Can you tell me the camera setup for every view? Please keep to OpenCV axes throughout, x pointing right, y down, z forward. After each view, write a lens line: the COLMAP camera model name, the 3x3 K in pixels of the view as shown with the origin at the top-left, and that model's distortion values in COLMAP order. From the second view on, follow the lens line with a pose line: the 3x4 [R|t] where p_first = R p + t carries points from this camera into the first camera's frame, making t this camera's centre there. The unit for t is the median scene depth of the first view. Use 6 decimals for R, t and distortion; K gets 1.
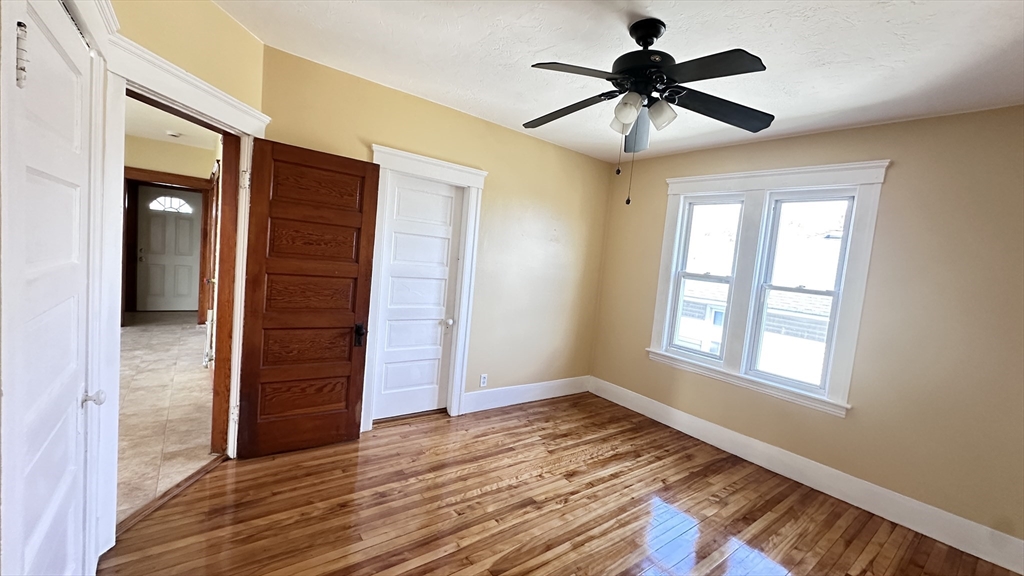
lens RADIAL K [[409.2, 0, 512.0], [0, 409.2, 288.0], [0, 0, 1]] dist [0.000100, 0.000089]
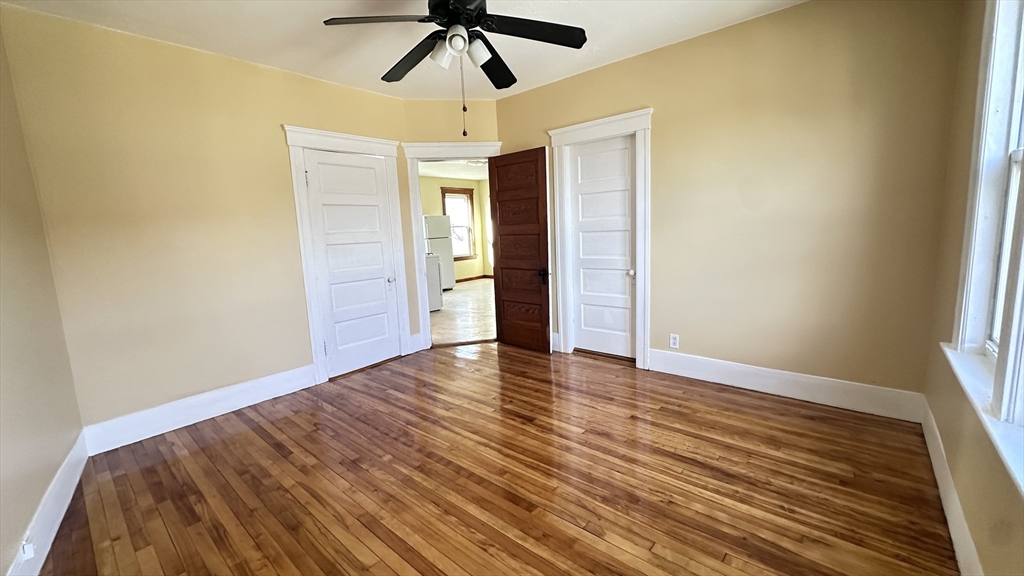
lens RADIAL K [[409.2, 0, 512.0], [0, 409.2, 288.0], [0, 0, 1]] dist [0.000100, 0.000089]
pose [[0.191656, 0.034793, -0.980845, 0.793662], [-0.009689, 0.999390, 0.033557, 0.091790], [0.981414, 0.003072, 0.191877, 0.524593]]
